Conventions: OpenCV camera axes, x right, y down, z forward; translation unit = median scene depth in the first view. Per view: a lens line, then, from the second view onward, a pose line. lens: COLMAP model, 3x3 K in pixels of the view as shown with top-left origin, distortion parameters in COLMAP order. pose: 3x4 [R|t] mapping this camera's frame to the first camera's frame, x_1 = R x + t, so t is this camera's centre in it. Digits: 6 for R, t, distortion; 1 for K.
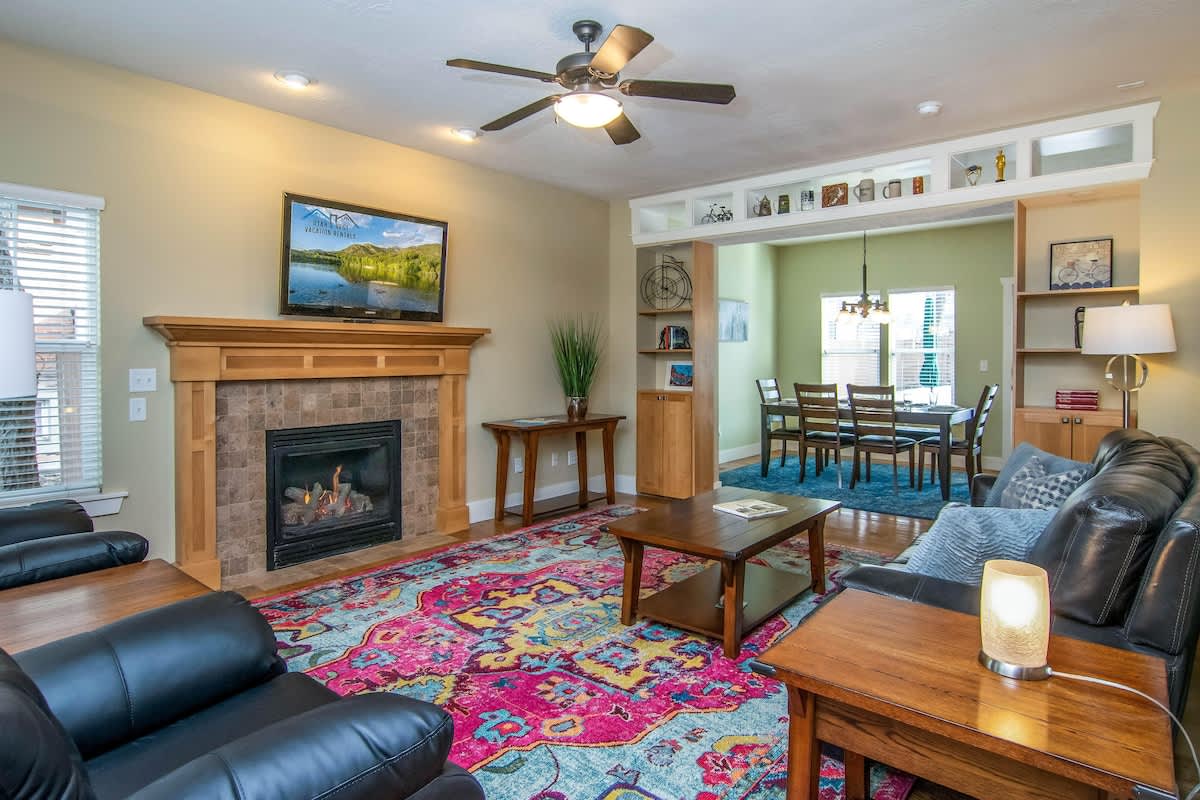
lens RADIAL K [[661.4, 0, 600.5], [0, 661.4, 380.9], [0, 0, 1]] dist [-0.001384, -0.000482]
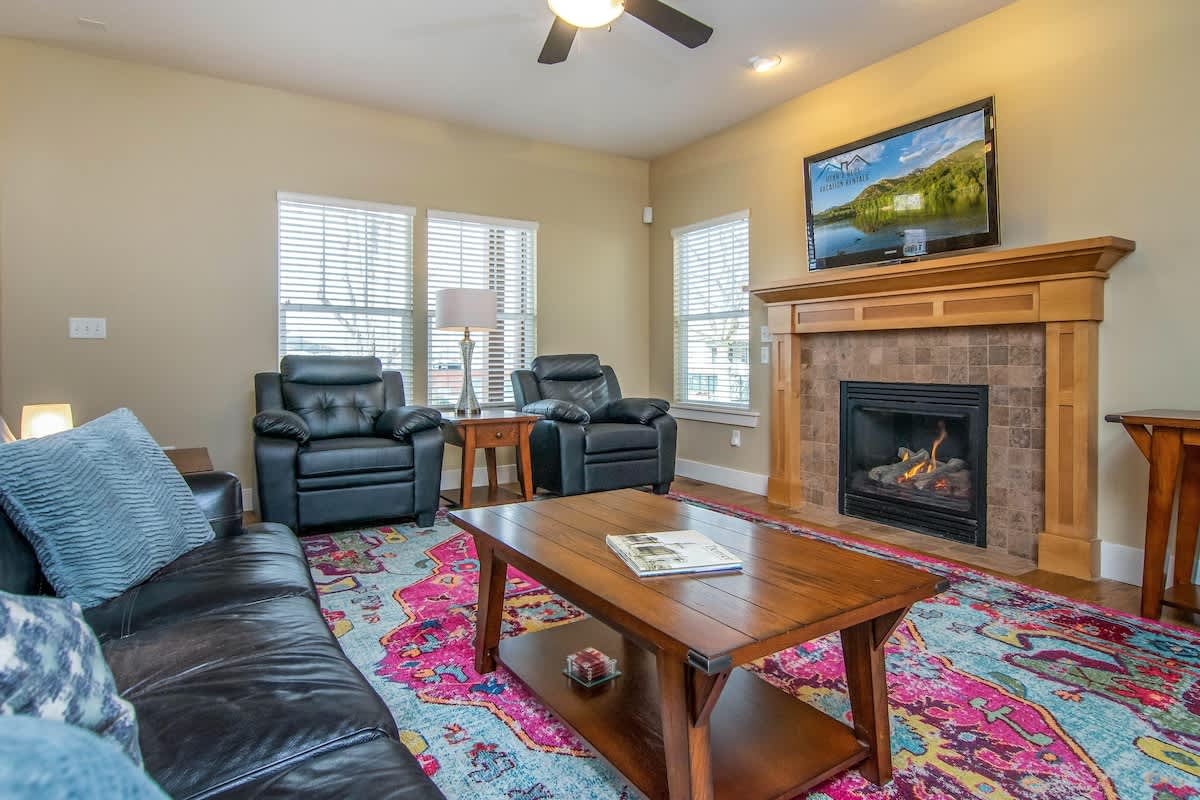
lens RADIAL K [[661.3, 0, 625.3], [0, 661.3, 358.8], [0, 0, 1]] dist [-0.003504, -0.000453]
pose [[-0.283286, -0.005945, -0.959017, 0.583543], [-0.038150, 0.999259, 0.005075, 0.044841], [0.958276, 0.038025, -0.283303, 0.918368]]
